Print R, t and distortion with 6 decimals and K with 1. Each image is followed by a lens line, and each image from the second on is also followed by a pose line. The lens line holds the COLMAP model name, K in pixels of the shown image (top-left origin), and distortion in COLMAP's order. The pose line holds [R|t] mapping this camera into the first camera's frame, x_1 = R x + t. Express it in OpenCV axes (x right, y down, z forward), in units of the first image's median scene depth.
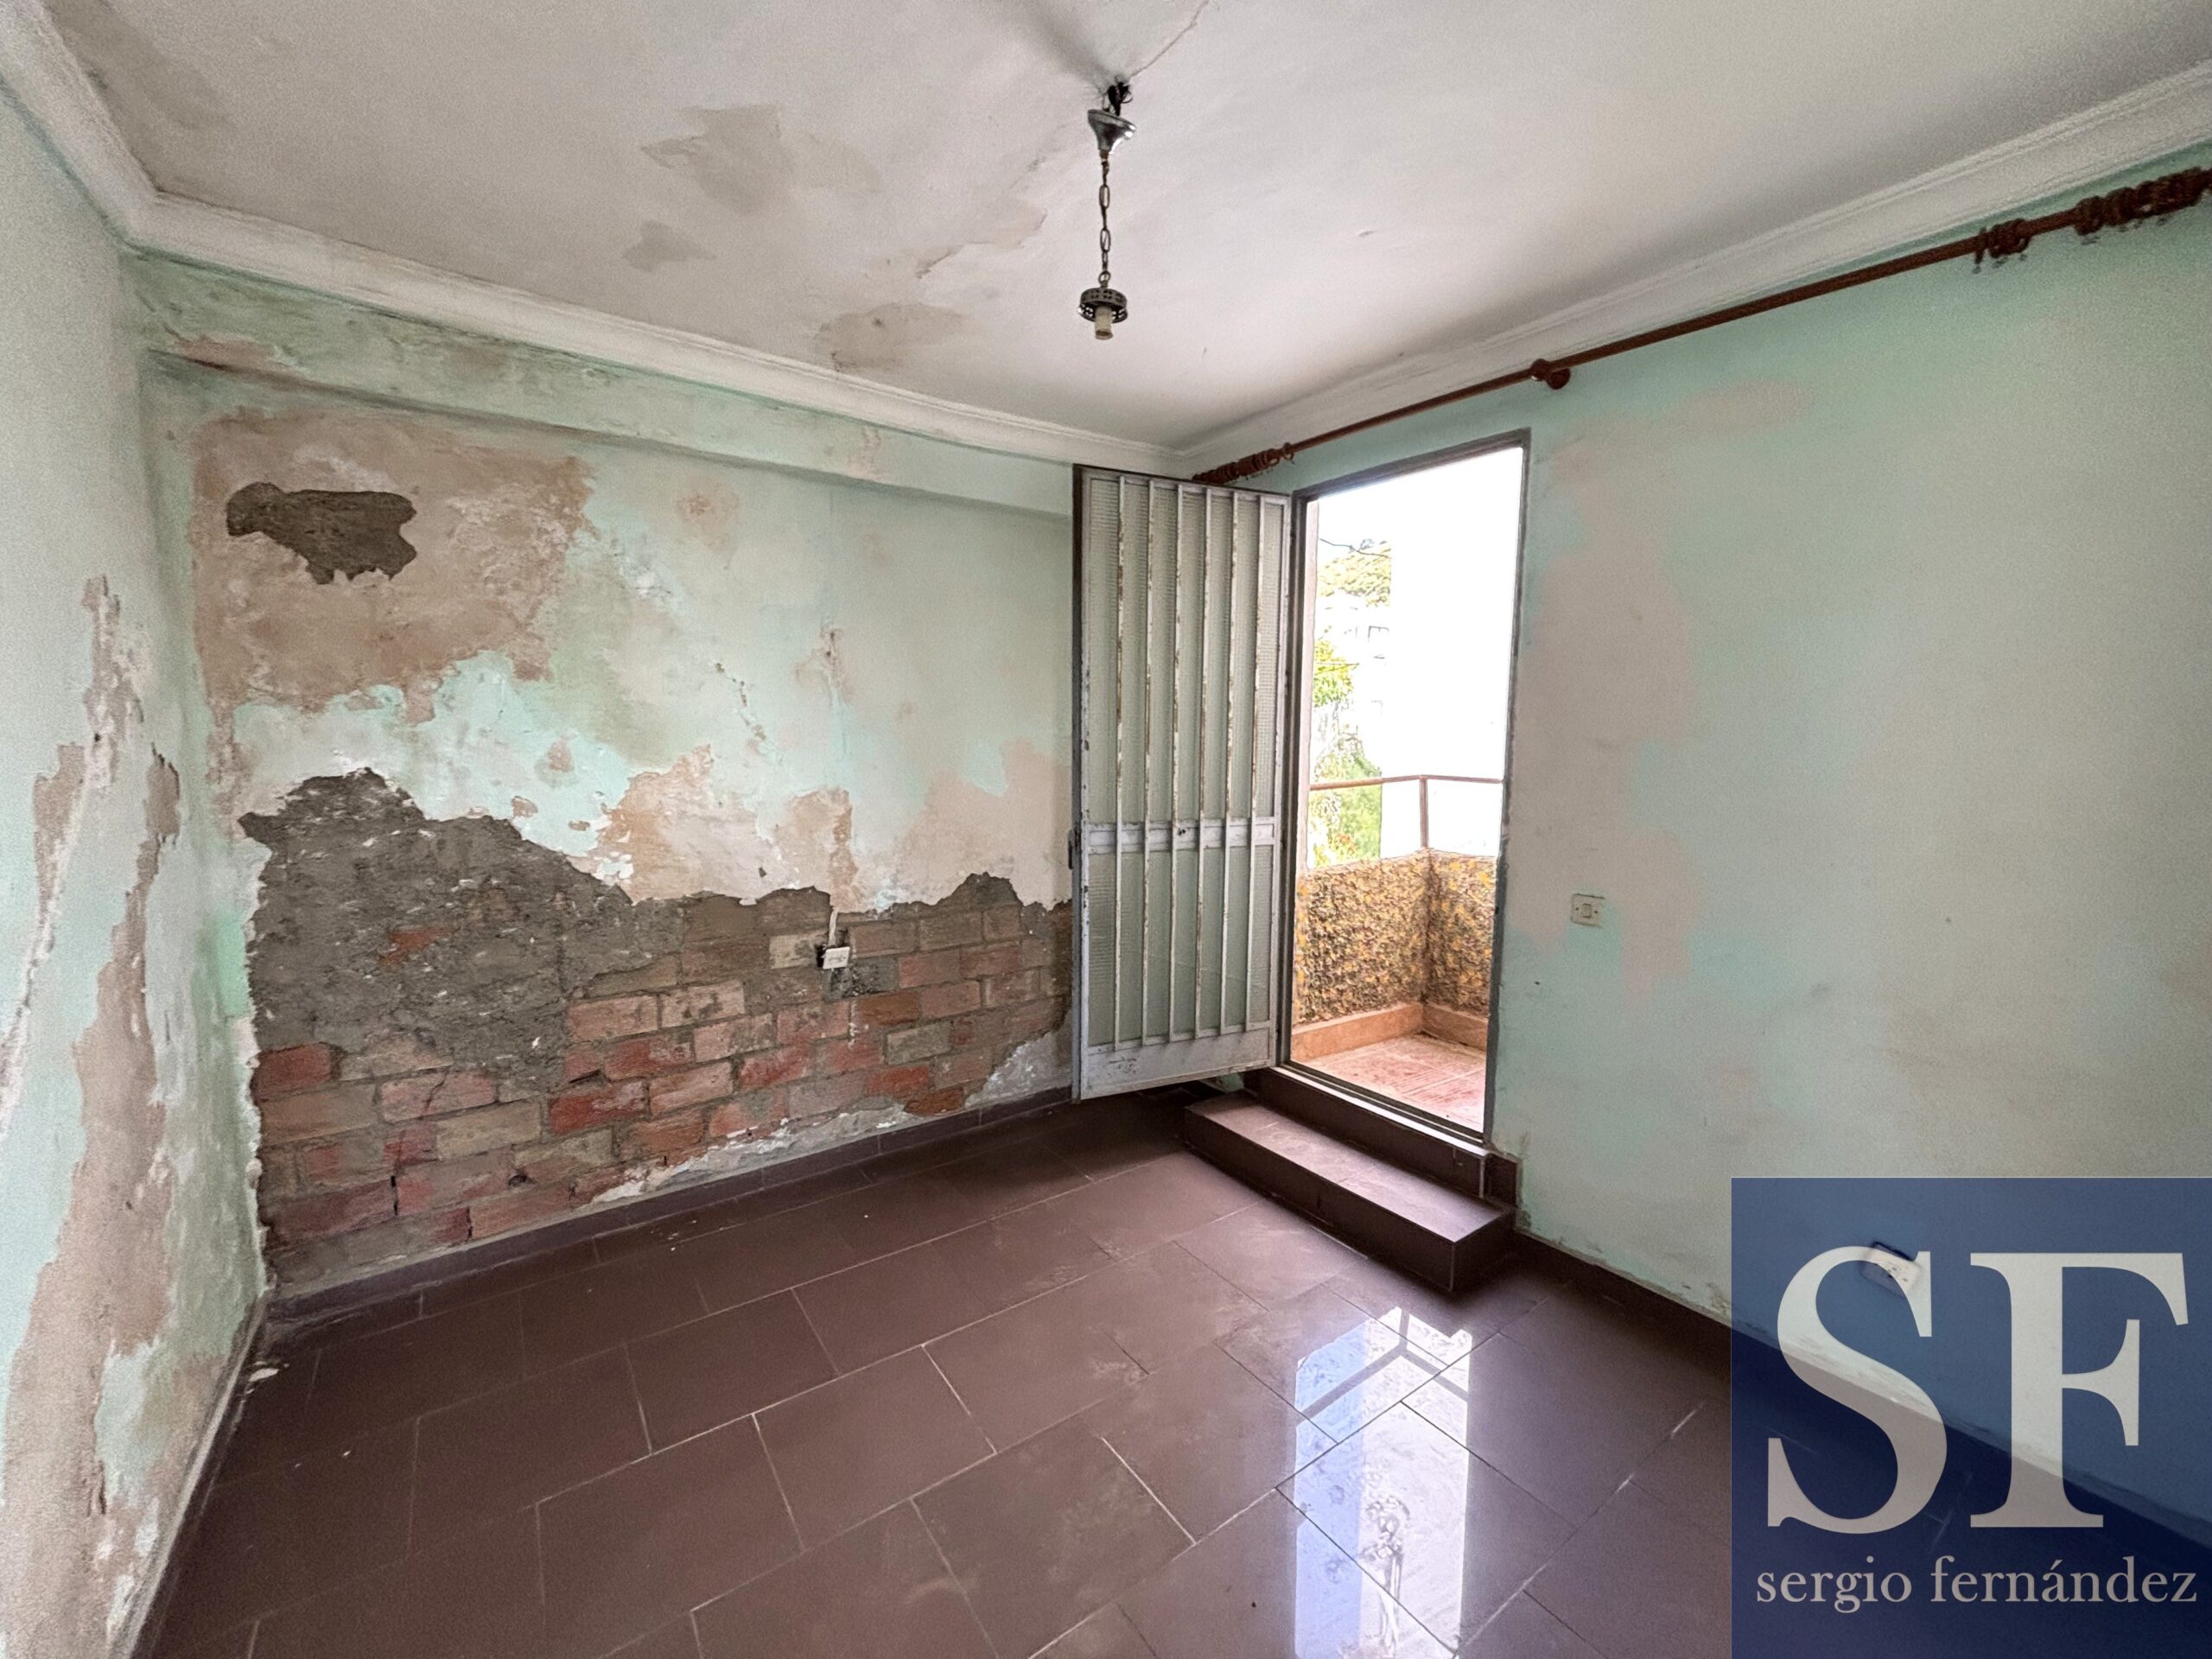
lens RADIAL K [[898.4, 0, 1098.0], [0, 898.4, 828.2], [0, 0, 1]] dist [0.013277, -0.000463]
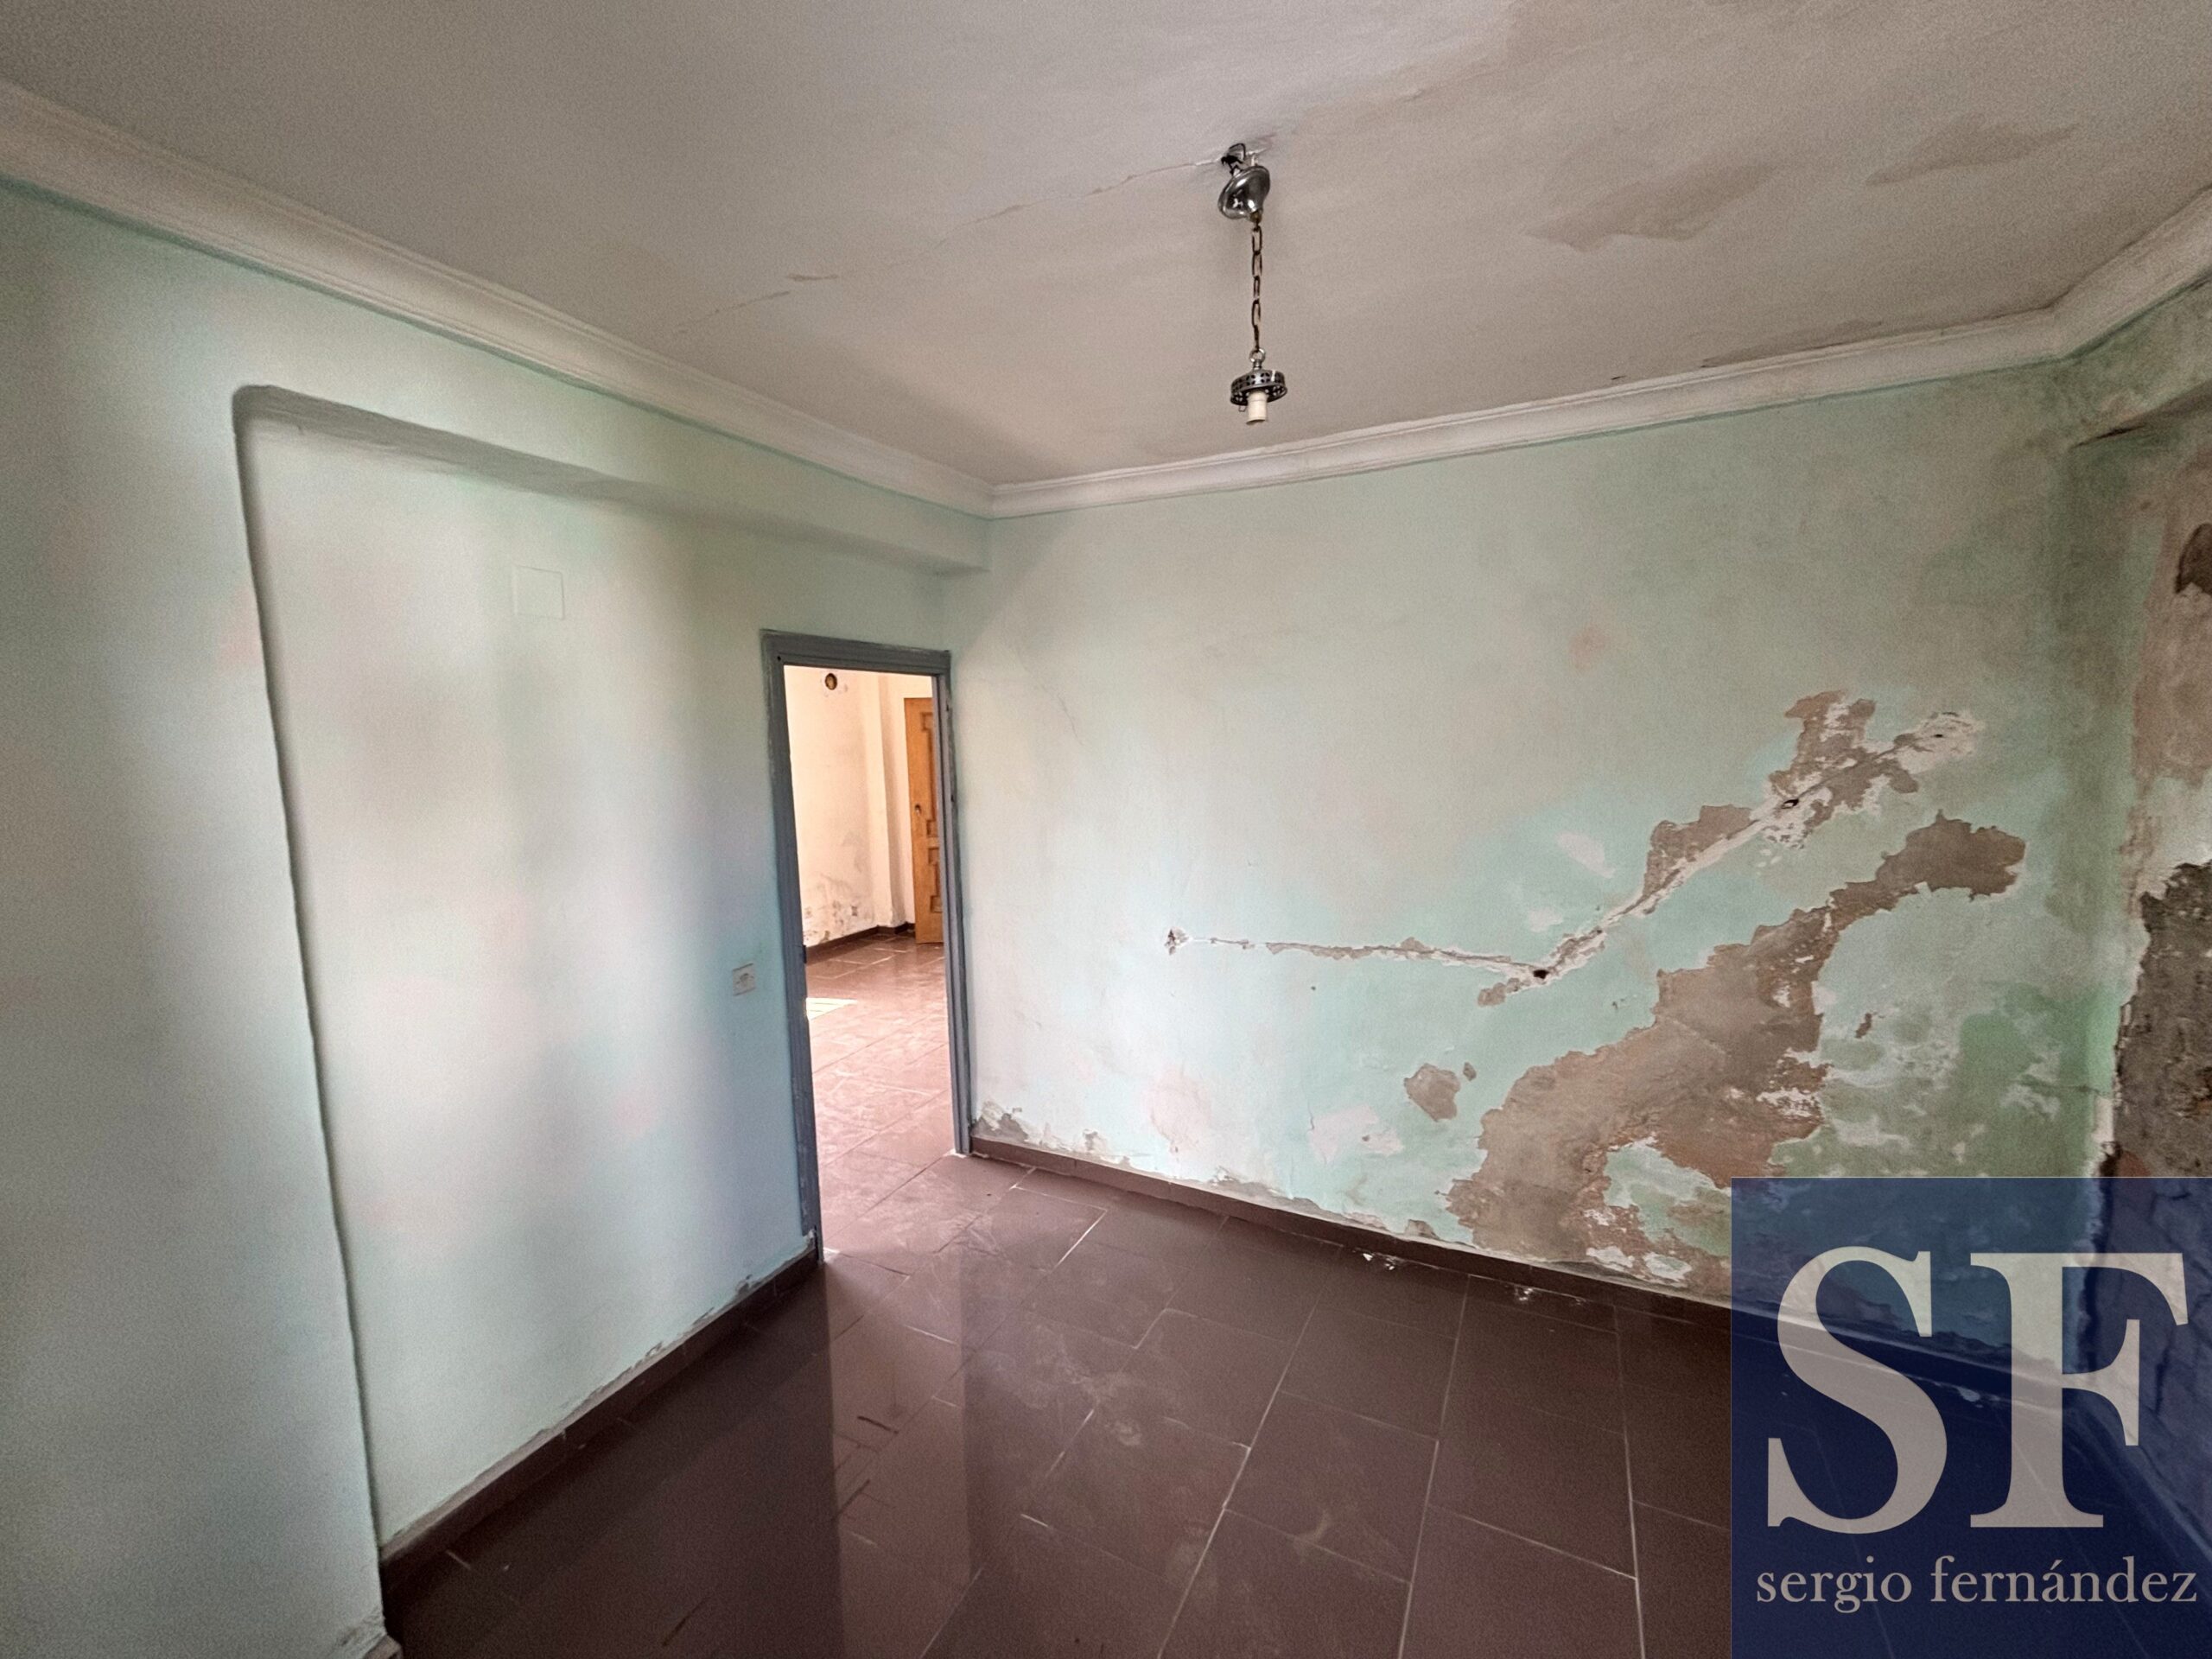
lens RADIAL K [[898.4, 0, 1102.9], [0, 898.4, 828.4], [0, 0, 1]] dist [0.013277, -0.000463]
pose [[-0.884564, 0.068700, -0.461332, 0.427783], [-0.026628, 0.980041, 0.197002, -0.235242], [0.465658, 0.186545, -0.865080, 1.298288]]
